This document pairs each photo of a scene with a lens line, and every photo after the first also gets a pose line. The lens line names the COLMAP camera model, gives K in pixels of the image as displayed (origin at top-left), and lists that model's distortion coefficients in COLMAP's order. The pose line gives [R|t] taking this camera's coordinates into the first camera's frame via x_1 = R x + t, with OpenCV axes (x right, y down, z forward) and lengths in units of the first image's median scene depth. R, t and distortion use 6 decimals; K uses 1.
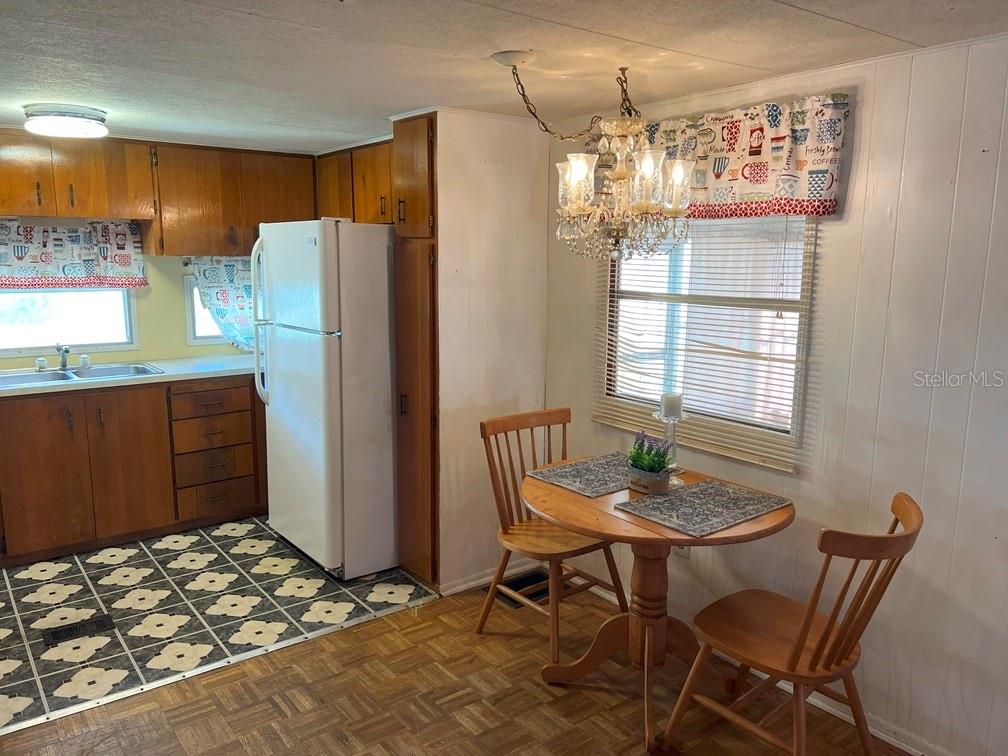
lens RADIAL K [[764.2, 0, 496.9], [0, 764.2, 381.5], [0, 0, 1]] dist [0.066251, -0.069545]
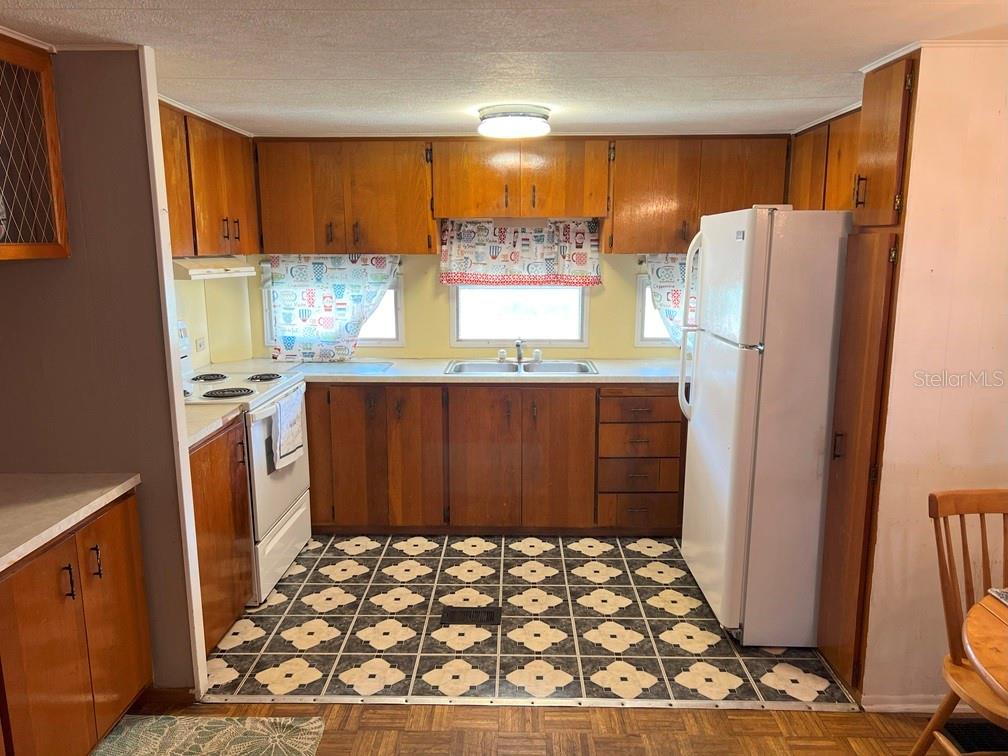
lens RADIAL K [[758.2, 0, 502.7], [0, 758.2, 384.1], [0, 0, 1]] dist [0.058960, -0.077694]
pose [[0.787410, 0.102757, -0.607805, 0.068006], [-0.098425, 0.994316, 0.040593, -0.027841], [0.608521, 0.027860, 0.793048, 0.178753]]
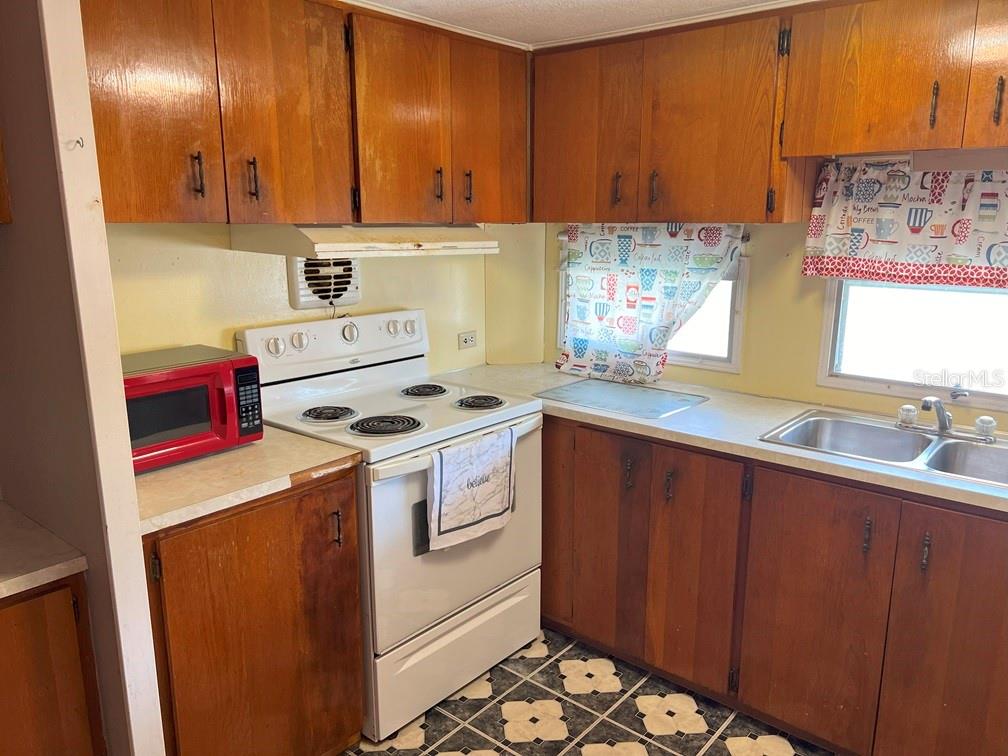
lens RADIAL K [[758.2, 0, 502.7], [0, 758.2, 384.1], [0, 0, 1]] dist [0.058960, -0.077694]
pose [[0.222573, 0.207434, -0.952592, -0.130430], [-0.166336, 0.970855, 0.172546, -0.103120], [0.960621, 0.120046, 0.250590, 0.627425]]
